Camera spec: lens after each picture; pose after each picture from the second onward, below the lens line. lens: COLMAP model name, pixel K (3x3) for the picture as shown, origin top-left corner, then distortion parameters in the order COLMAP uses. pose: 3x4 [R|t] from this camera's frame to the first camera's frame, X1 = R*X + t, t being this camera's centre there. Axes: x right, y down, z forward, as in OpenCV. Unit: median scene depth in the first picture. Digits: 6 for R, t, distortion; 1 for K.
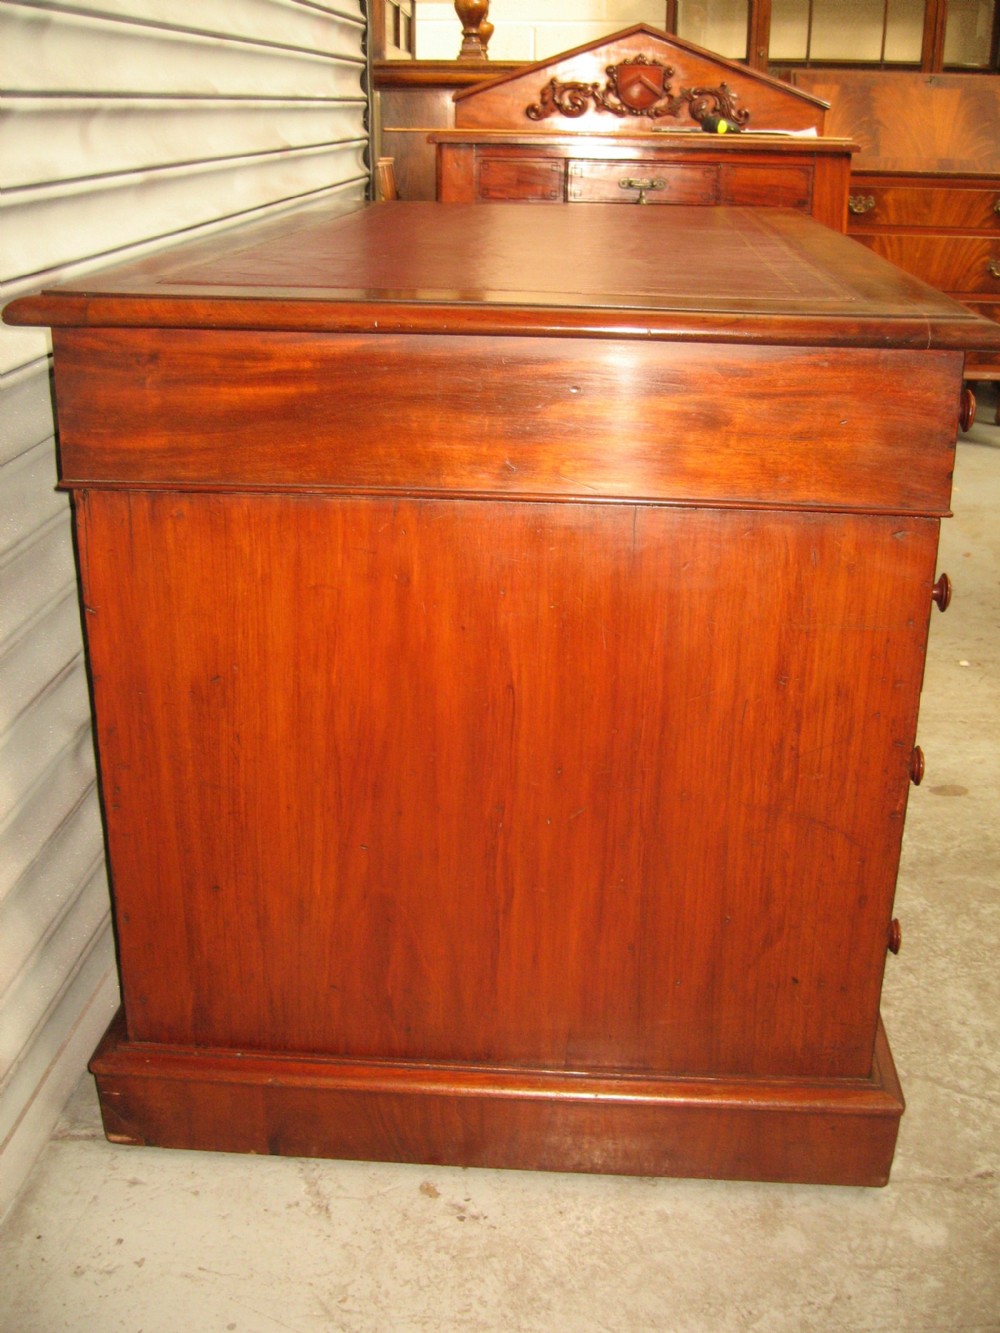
lens RADIAL K [[1454.7, 0, 505.2], [0, 1454.7, 663.0], [0, 0, 1]] dist [-0.129518, 0.097728]
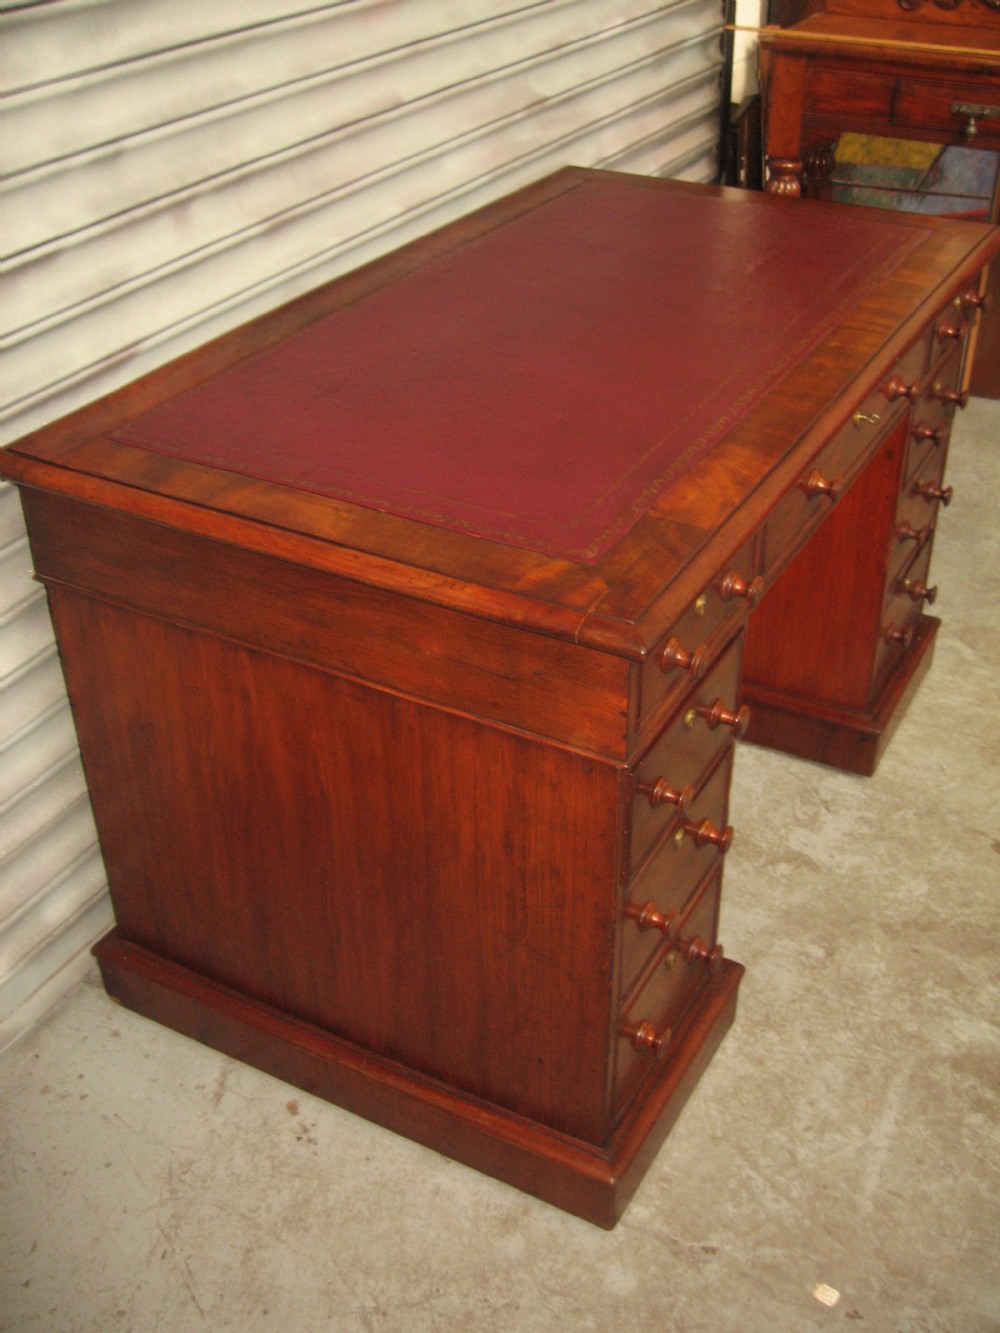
lens RADIAL K [[1454.7, 0, 505.2], [0, 1454.7, 663.0], [0, 0, 1]] dist [-0.129518, 0.097728]
pose [[0.906478, 0.213834, -0.364105, 0.470060], [-0.131723, 0.962463, 0.237304, -0.332818], [0.401182, -0.167150, 0.900619, -0.041589]]
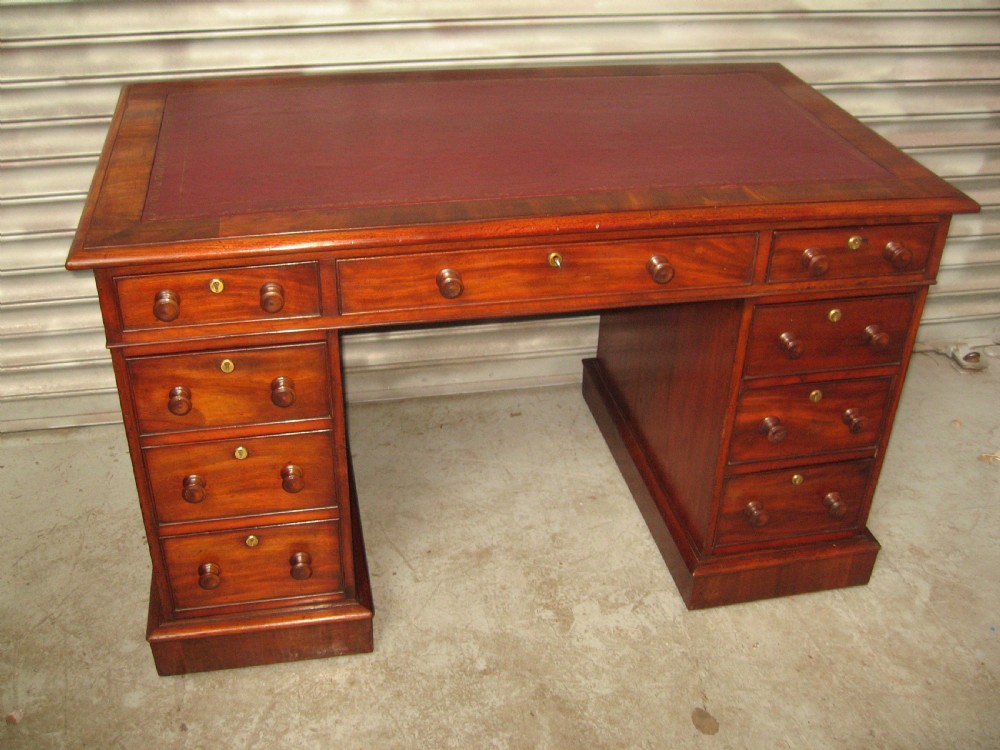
lens RADIAL K [[1091.3, 0, 494.5], [0, 1091.3, 375.0], [0, 0, 1]] dist [-0.129518, 0.097728]
pose [[0.263788, 0.508913, -0.819404, 1.173074], [-0.362996, 0.839419, 0.404486, -0.597943], [0.893672, 0.190742, 0.406162, 0.674903]]
